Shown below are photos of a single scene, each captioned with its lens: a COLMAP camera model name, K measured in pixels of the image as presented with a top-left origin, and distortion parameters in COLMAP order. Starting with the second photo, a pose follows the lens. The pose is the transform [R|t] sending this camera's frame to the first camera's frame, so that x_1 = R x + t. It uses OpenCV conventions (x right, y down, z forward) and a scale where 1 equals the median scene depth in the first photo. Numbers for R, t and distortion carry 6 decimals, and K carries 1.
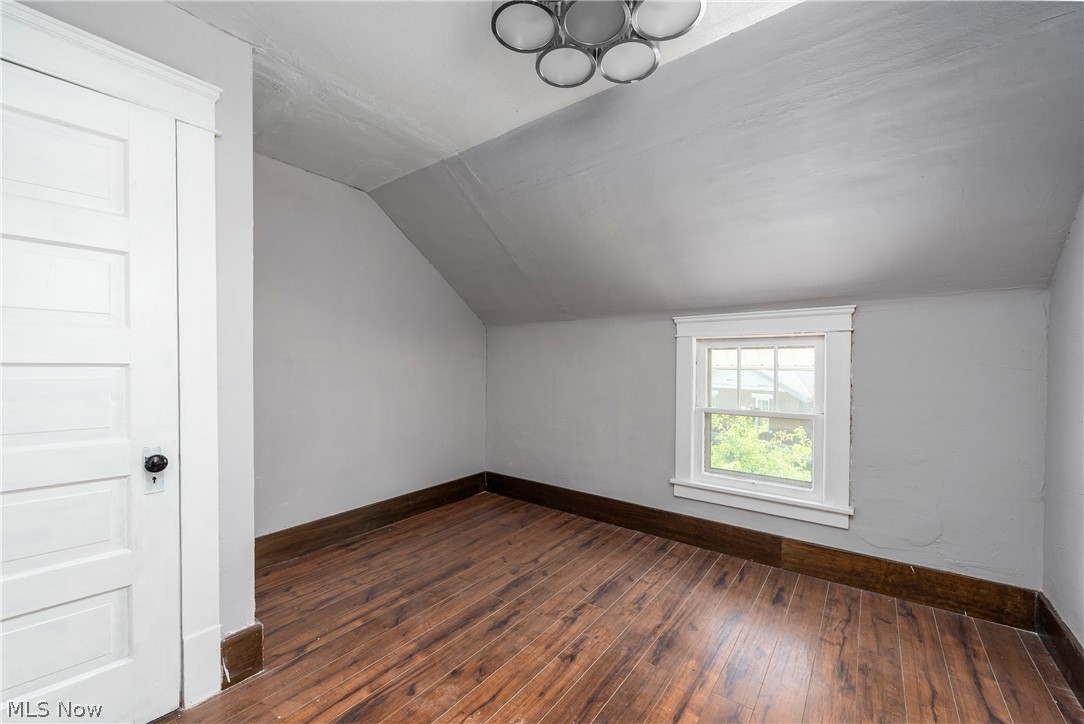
lens RADIAL K [[431.5, 0, 540.1], [0, 431.5, 368.5], [0, 0, 1]] dist [0.002425, -0.002678]
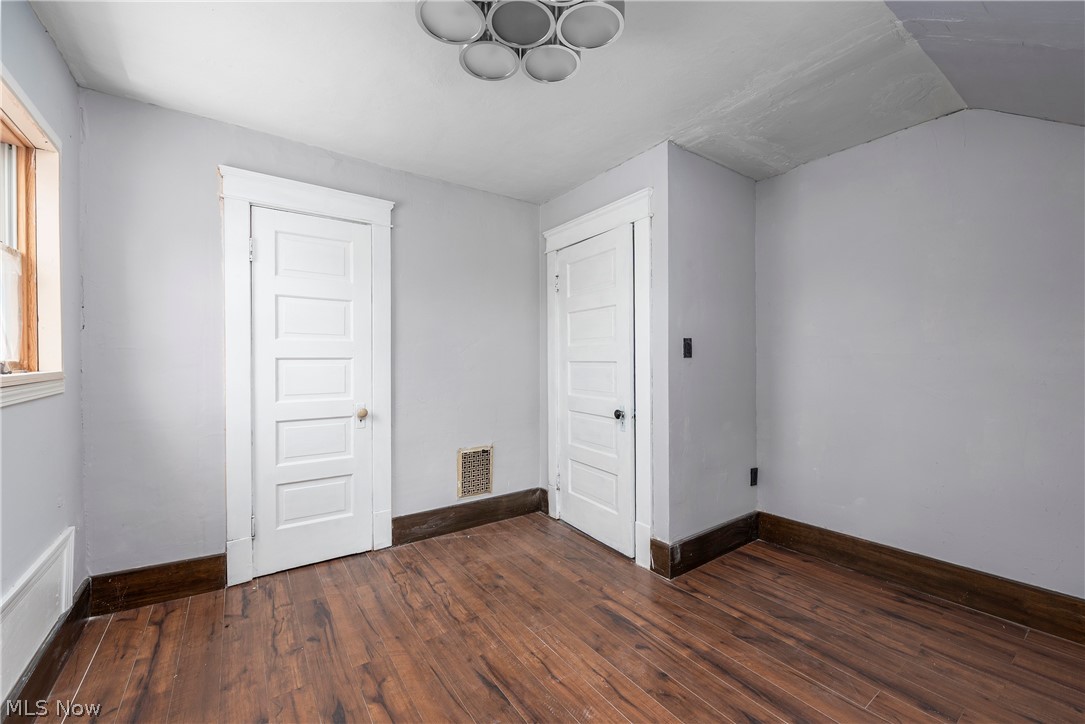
lens RADIAL K [[431.9, 0, 540.6], [0, 431.9, 359.7], [0, 0, 1]] dist [0.002425, -0.002678]
pose [[-0.305555, -0.006006, -0.952156, 0.663986], [-0.006494, 0.999970, -0.004224, -0.003581], [0.952152, 0.004892, -0.305585, 0.830715]]
